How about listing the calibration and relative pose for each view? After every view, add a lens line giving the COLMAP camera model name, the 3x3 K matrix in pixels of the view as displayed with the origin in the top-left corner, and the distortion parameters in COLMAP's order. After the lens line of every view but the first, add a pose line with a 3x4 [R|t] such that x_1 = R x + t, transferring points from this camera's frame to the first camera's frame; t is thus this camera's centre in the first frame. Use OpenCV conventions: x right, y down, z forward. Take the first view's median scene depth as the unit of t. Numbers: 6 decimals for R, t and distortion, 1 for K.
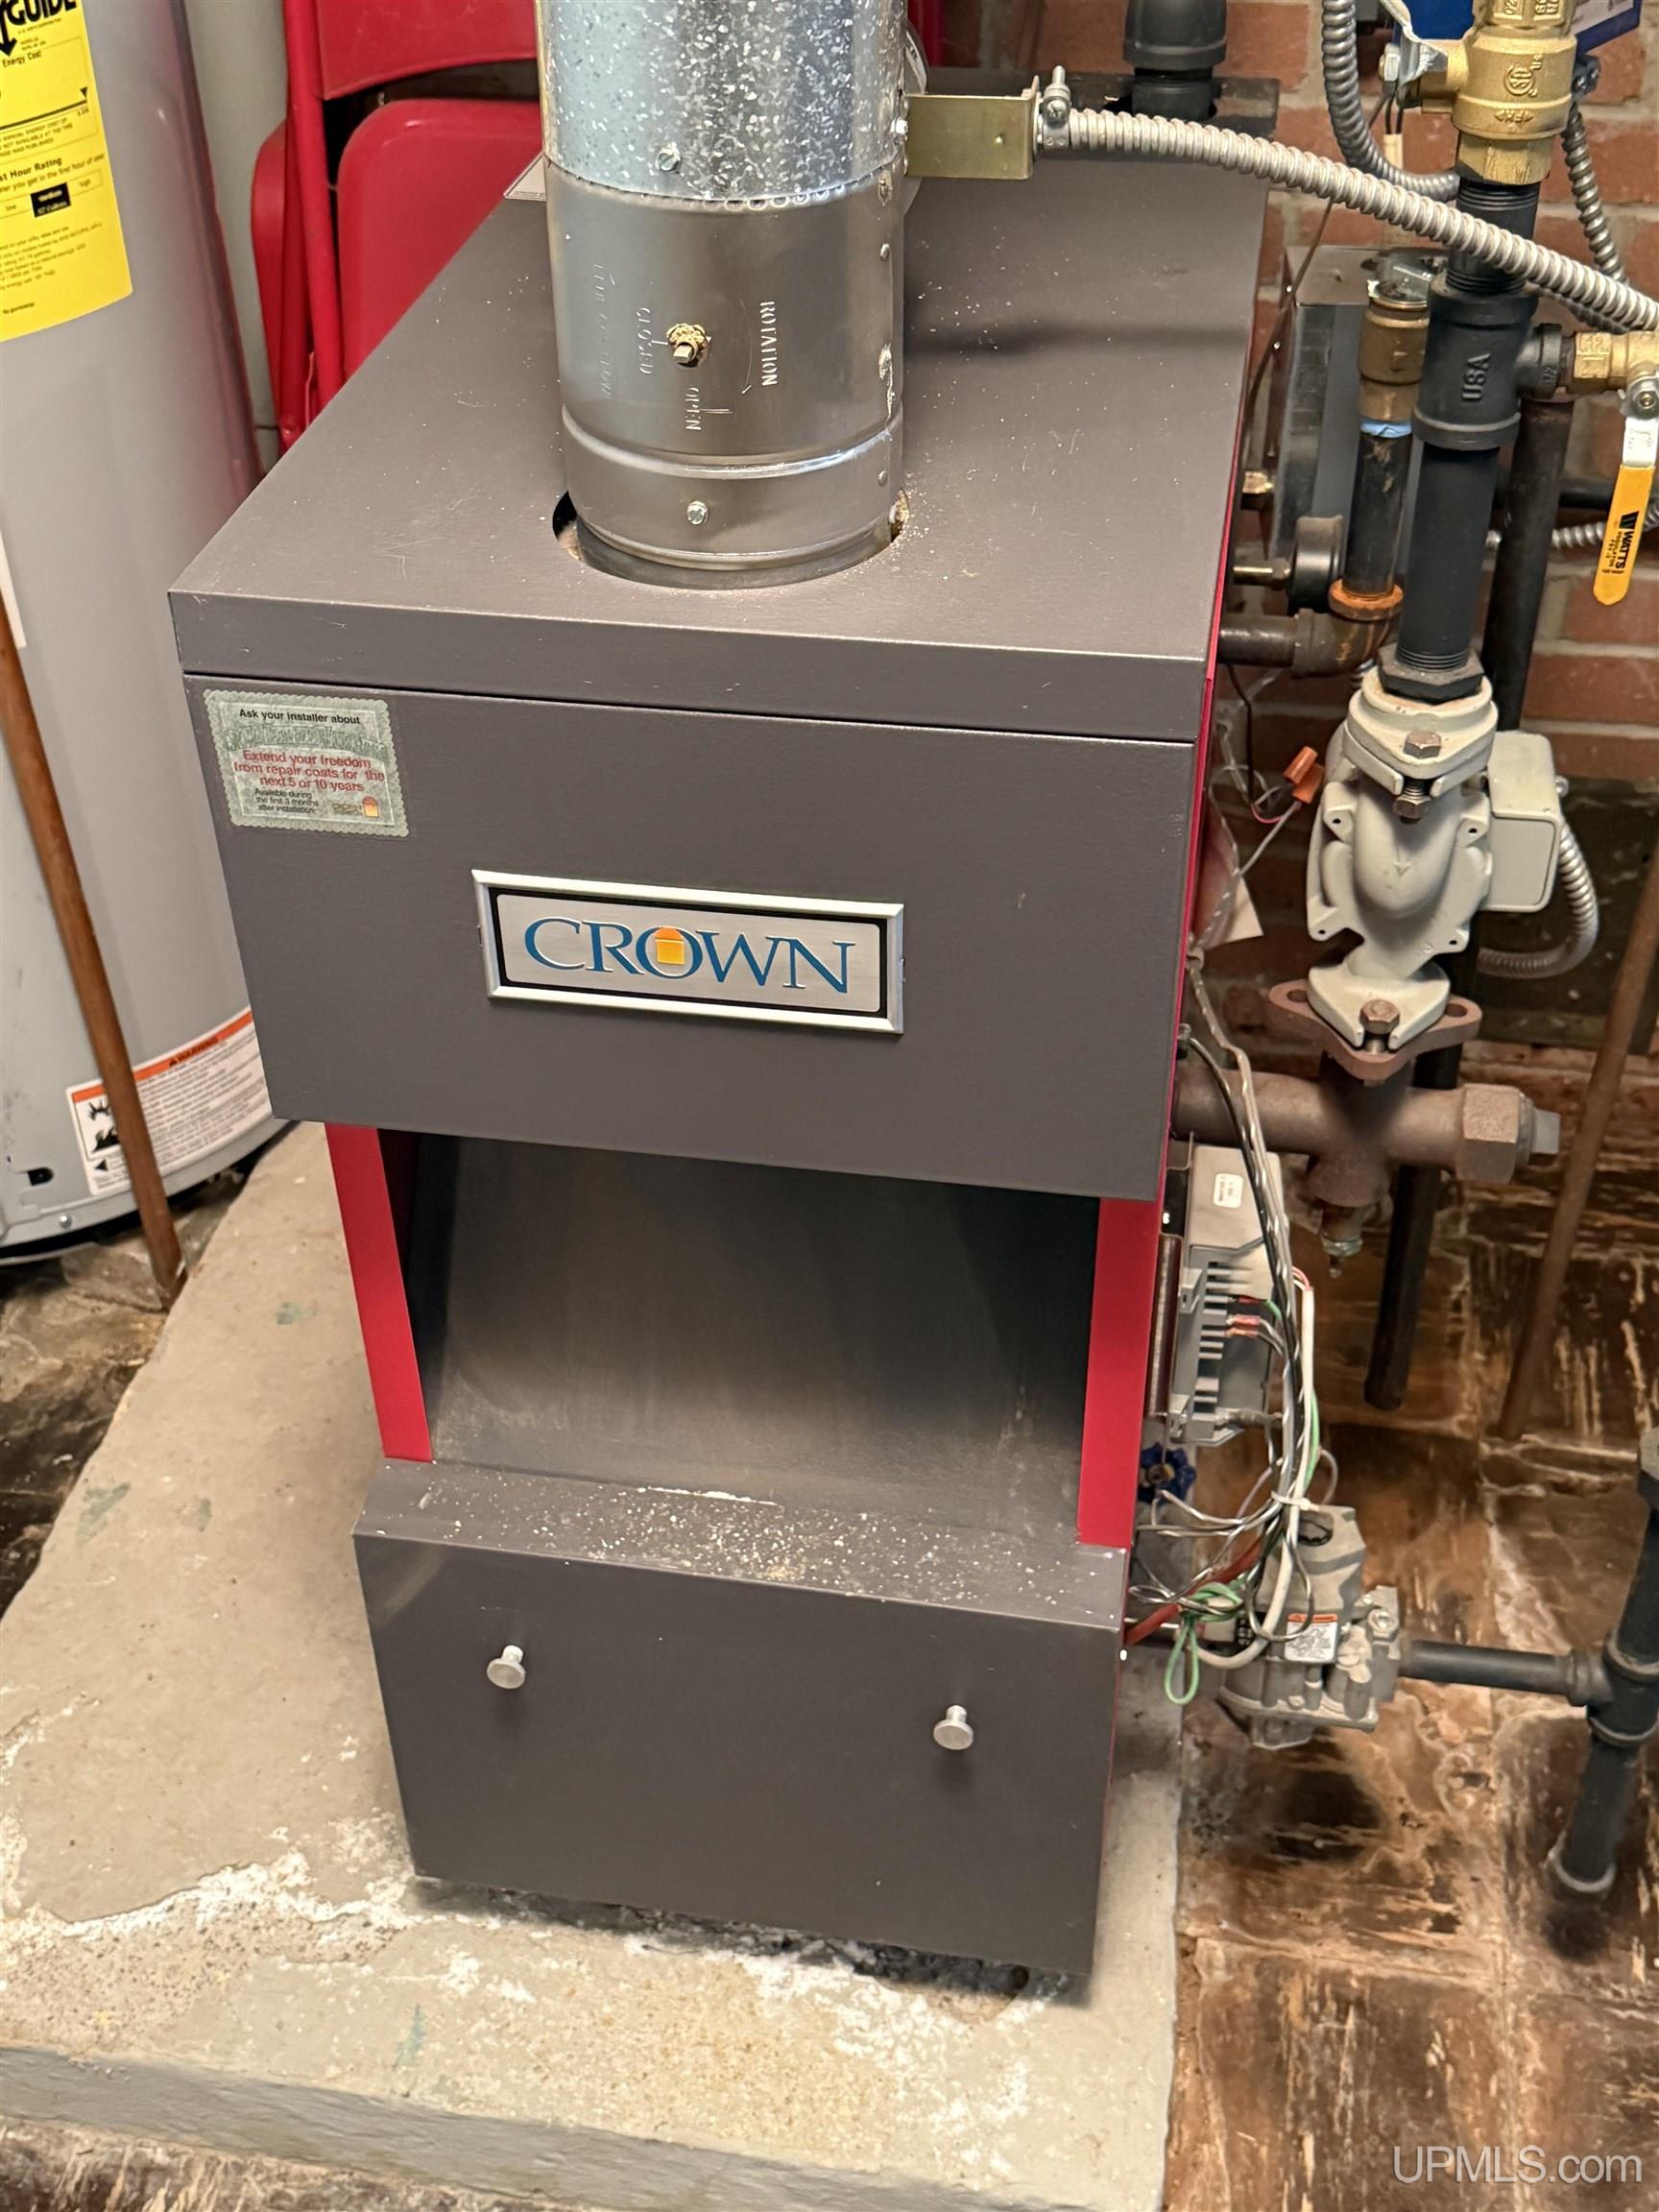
lens RADIAL K [[2479.3, 0, 835.9], [0, 2479.3, 1165.9], [0, 0, 1]] dist [0.087112, 0.000000]
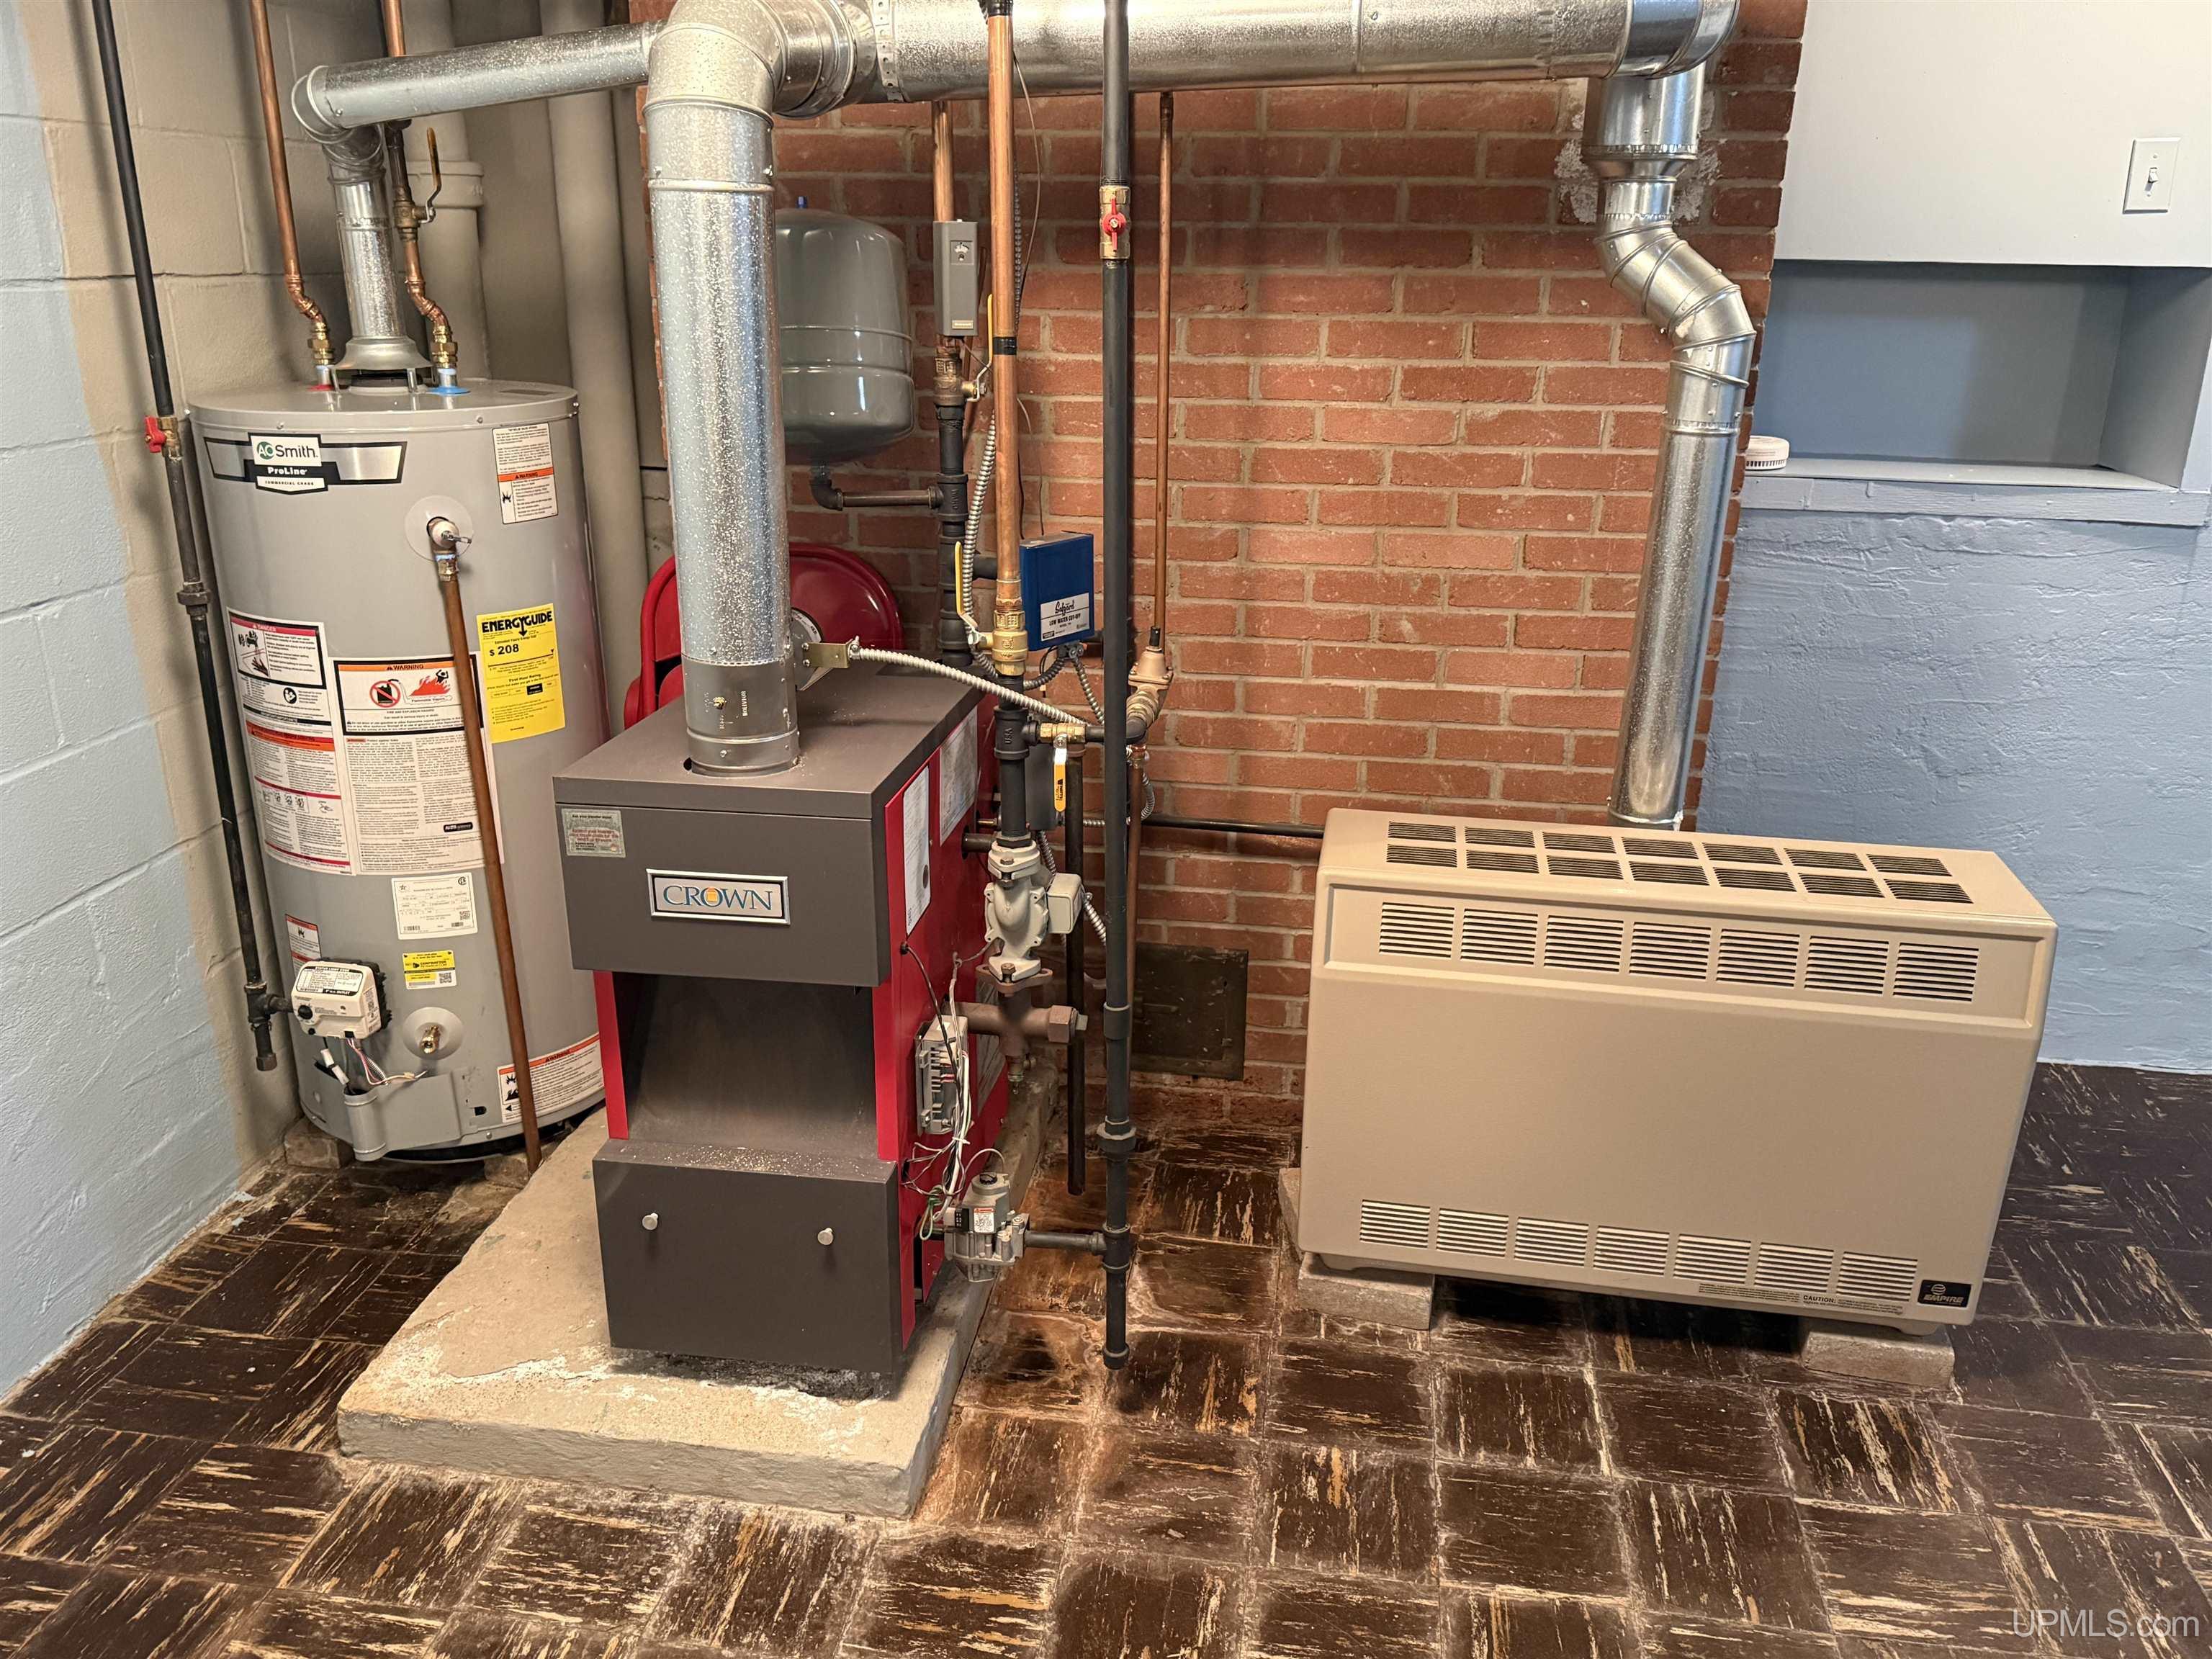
lens RADIAL K [[1679.1, 0, 1111.8], [0, 1679.1, 827.0], [0, 0, 1]] dist [0.020536, -0.056224]
pose [[0.999186, 0.014962, 0.037456, 0.236968], [-0.001711, 0.943538, -0.331259, 0.353266], [-0.040298, 0.330926, 0.942796, -0.667161]]
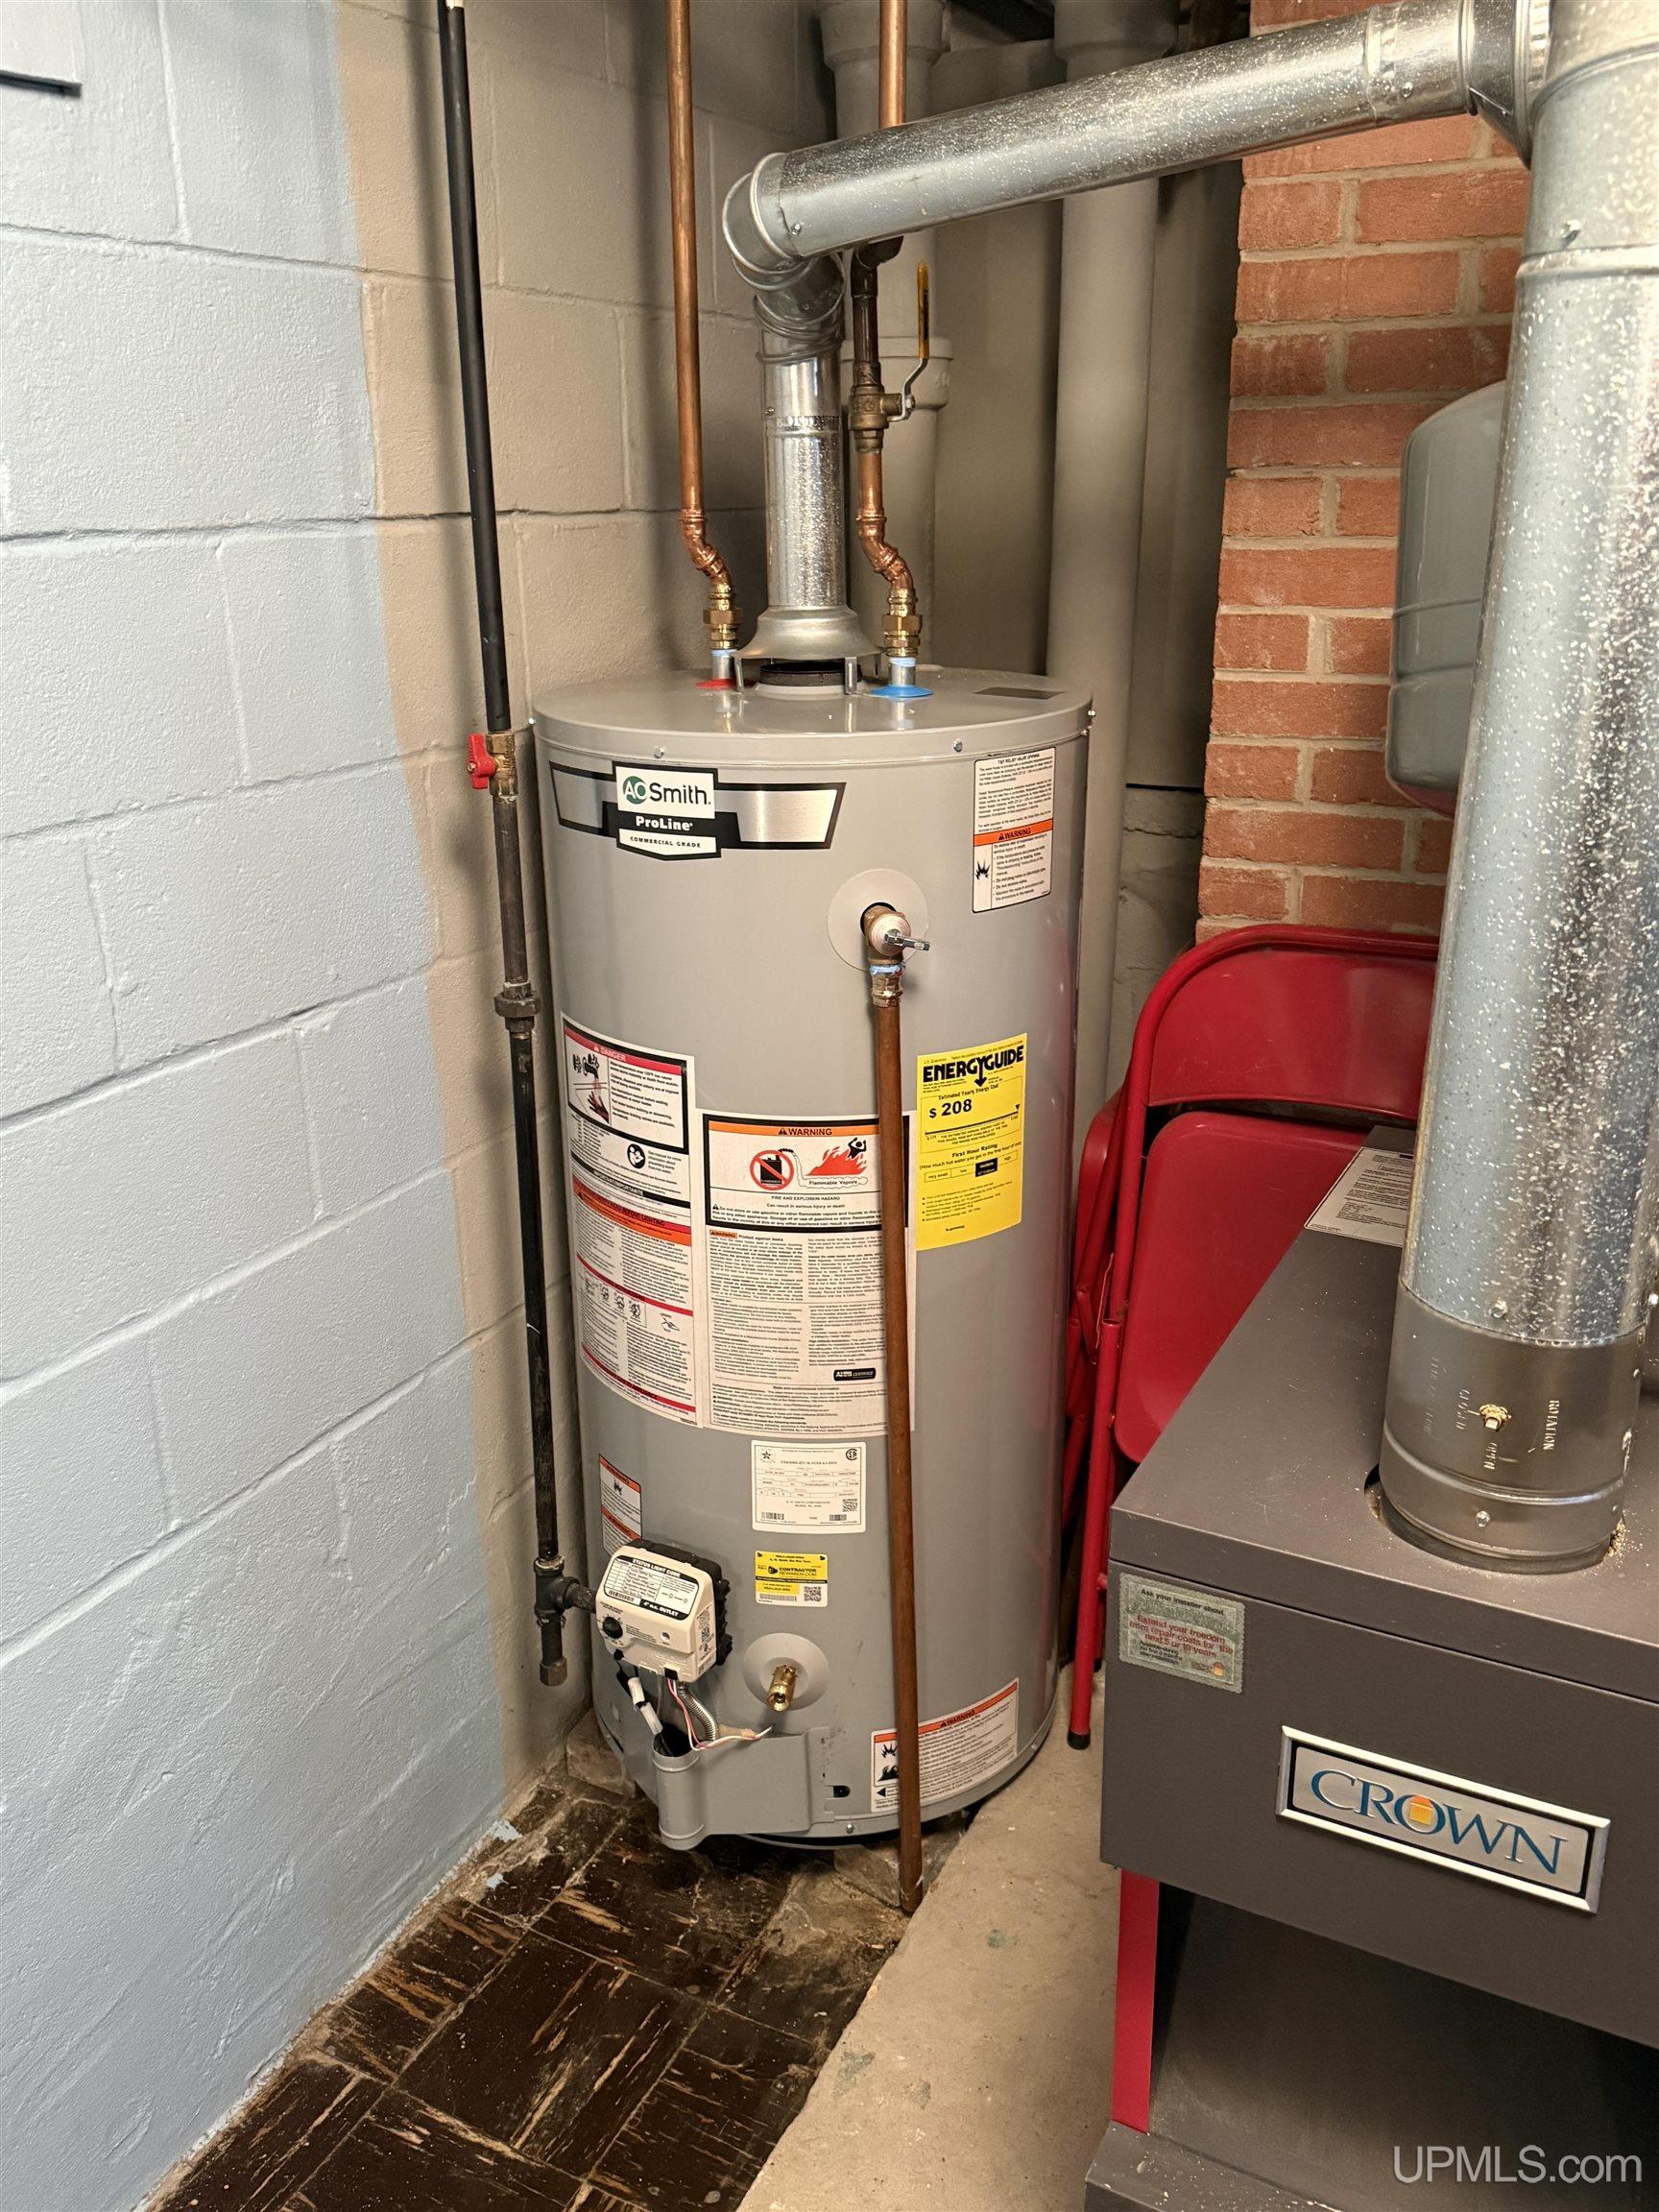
lens RADIAL K [[1834.4, 0, 827.9], [0, 1834.4, 1106.6], [0, 0, 1]] dist [0.039814, -0.073018]
pose [[0.952194, 0.103692, -0.287359, -0.092706], [-0.192561, 0.933962, -0.301058, -0.059442], [0.237165, 0.341999, 0.909279, -0.112264]]
